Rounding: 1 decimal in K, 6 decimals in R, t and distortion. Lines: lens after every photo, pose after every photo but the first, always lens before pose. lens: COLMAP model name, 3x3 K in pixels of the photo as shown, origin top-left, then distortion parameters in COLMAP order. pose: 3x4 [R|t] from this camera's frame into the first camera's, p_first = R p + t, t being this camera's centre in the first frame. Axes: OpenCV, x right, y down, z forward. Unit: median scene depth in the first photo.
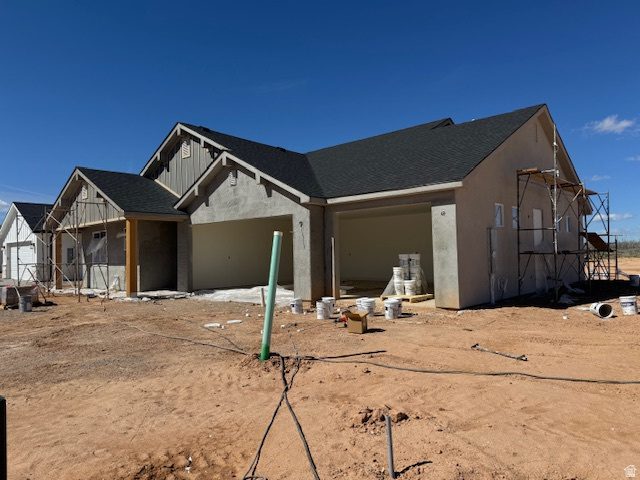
lens RADIAL K [[443.6, 0, 320.0], [0, 443.6, 240.0], [0, 0, 1]] dist [0.107689, -0.153850]
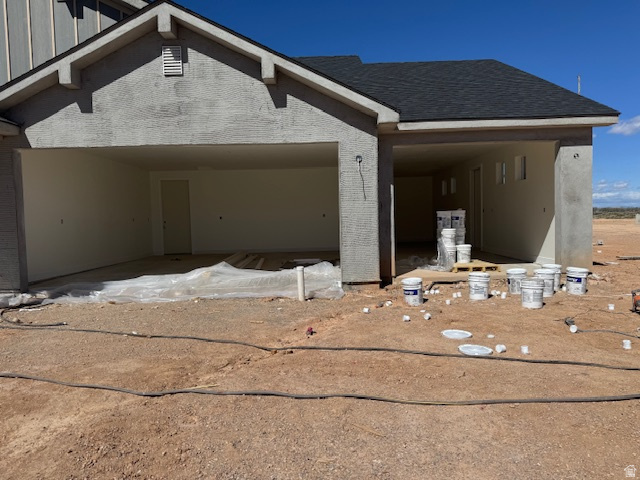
lens RADIAL K [[443.6, 0, 320.0], [0, 443.6, 240.0], [0, 0, 1]] dist [0.107689, -0.153850]
pose [[0.742998, -0.028358, 0.668693, -0.442063], [-0.012097, 0.998370, 0.055781, 0.037052], [-0.669184, -0.049534, 0.741443, 0.514886]]
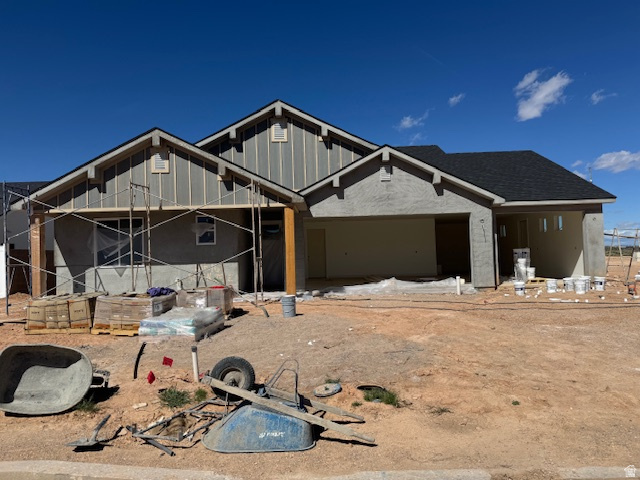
lens RADIAL K [[443.6, 0, 320.0], [0, 443.6, 240.0], [0, 0, 1]] dist [0.107689, -0.153850]
pose [[0.741236, 0.024462, 0.670798, -1.027086], [-0.008181, 0.999591, -0.027411, 0.043303], [-0.671194, 0.014830, 0.741133, 0.367712]]
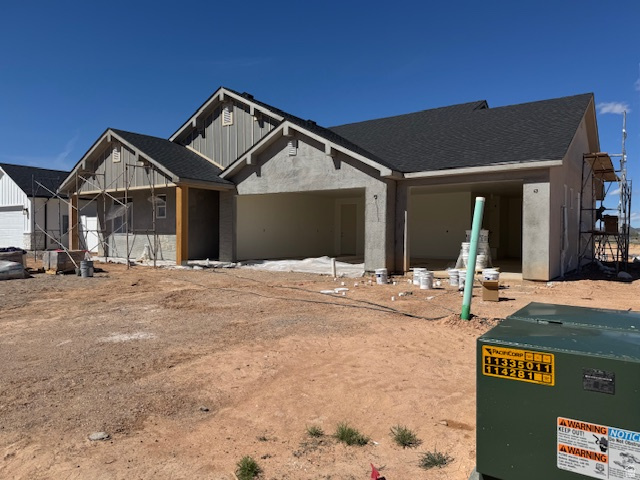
lens RADIAL K [[436.5, 0, 320.5], [0, 436.5, 258.0], [0, 0, 1]] dist [0.050245, -0.001002]
pose [[0.993090, 0.025514, 0.114546, -0.249271], [-0.035235, 0.995871, 0.083664, 0.020683], [-0.111938, -0.087122, 0.989889, 0.012146]]
